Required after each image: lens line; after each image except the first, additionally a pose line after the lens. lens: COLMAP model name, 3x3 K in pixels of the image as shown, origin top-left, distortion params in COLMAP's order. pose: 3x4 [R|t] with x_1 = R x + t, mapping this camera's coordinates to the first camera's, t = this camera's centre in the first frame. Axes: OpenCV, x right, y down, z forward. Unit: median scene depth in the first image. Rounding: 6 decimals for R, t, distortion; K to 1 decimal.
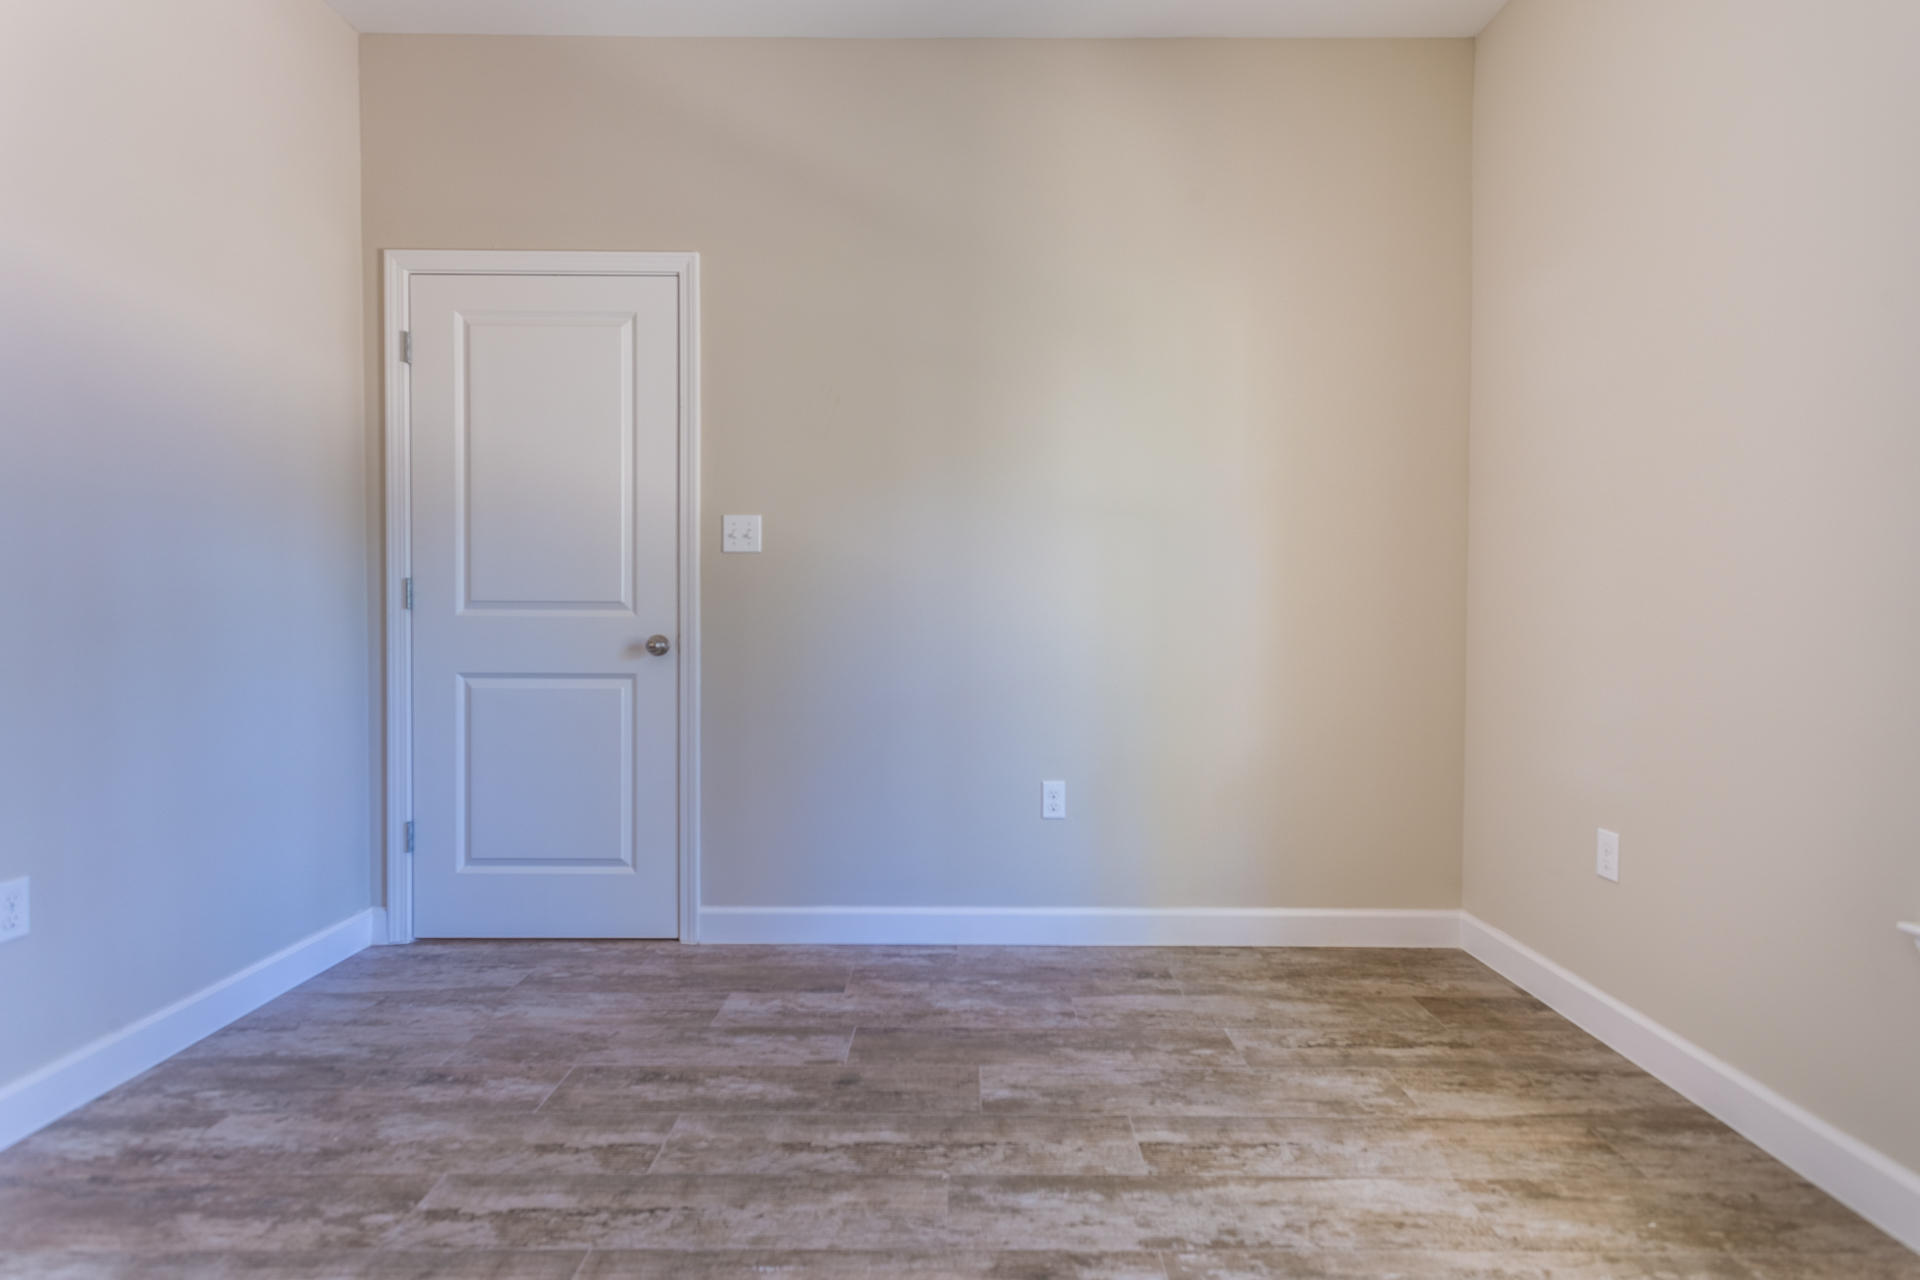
lens RADIAL K [[913.1, 0, 972.0], [0, 913.1, 612.9], [0, 0, 1]] dist [-0.001315, -0.001004]
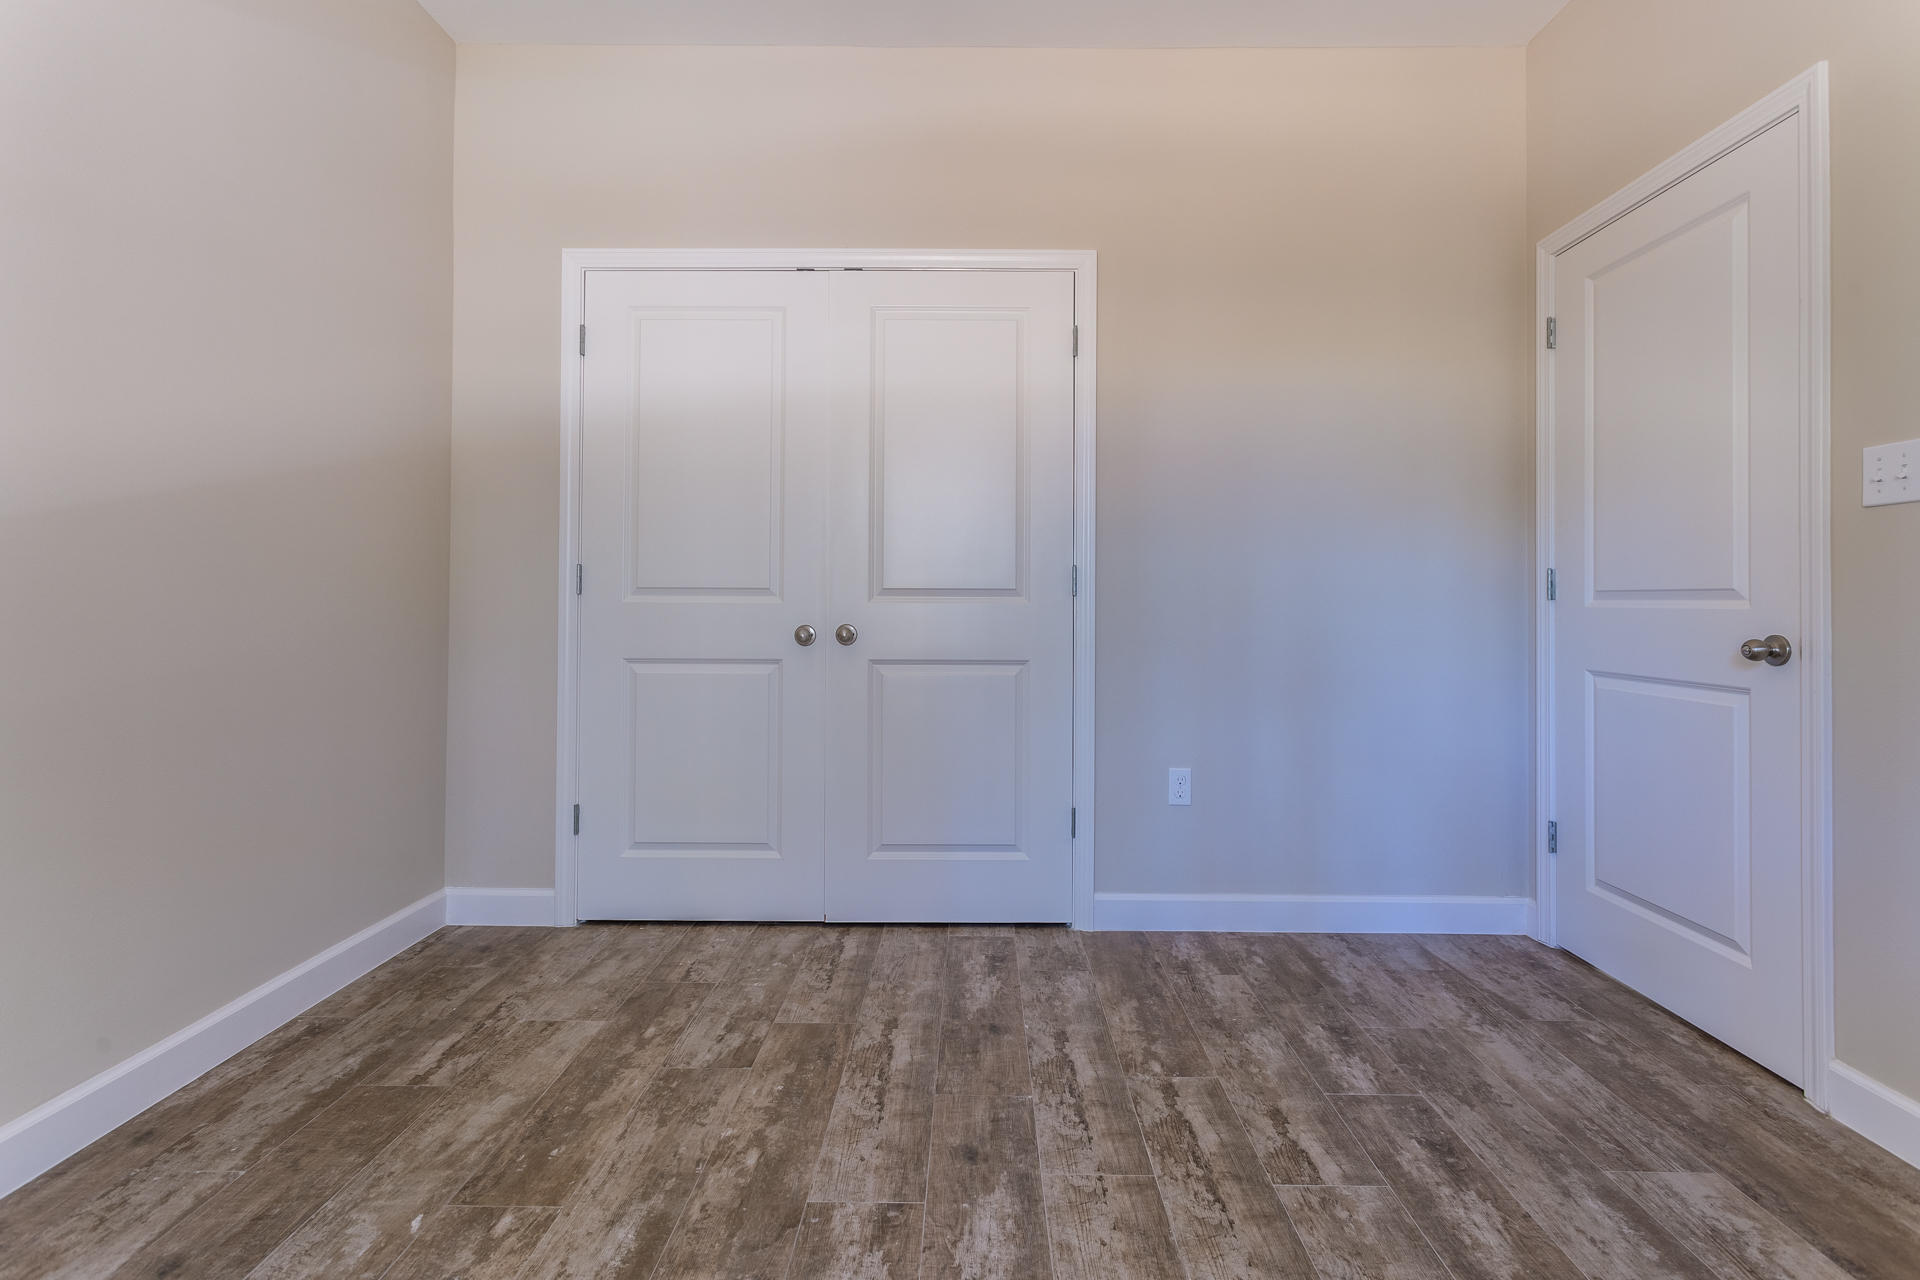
lens RADIAL K [[913.1, 0, 972.0], [0, 913.1, 612.9], [0, 0, 1]] dist [-0.001315, -0.001004]
pose [[-0.015581, 0.006535, -0.999857, 0.426889], [-0.000340, 0.999979, 0.006541, 0.004049], [0.999879, 0.000442, -0.015579, 0.492224]]
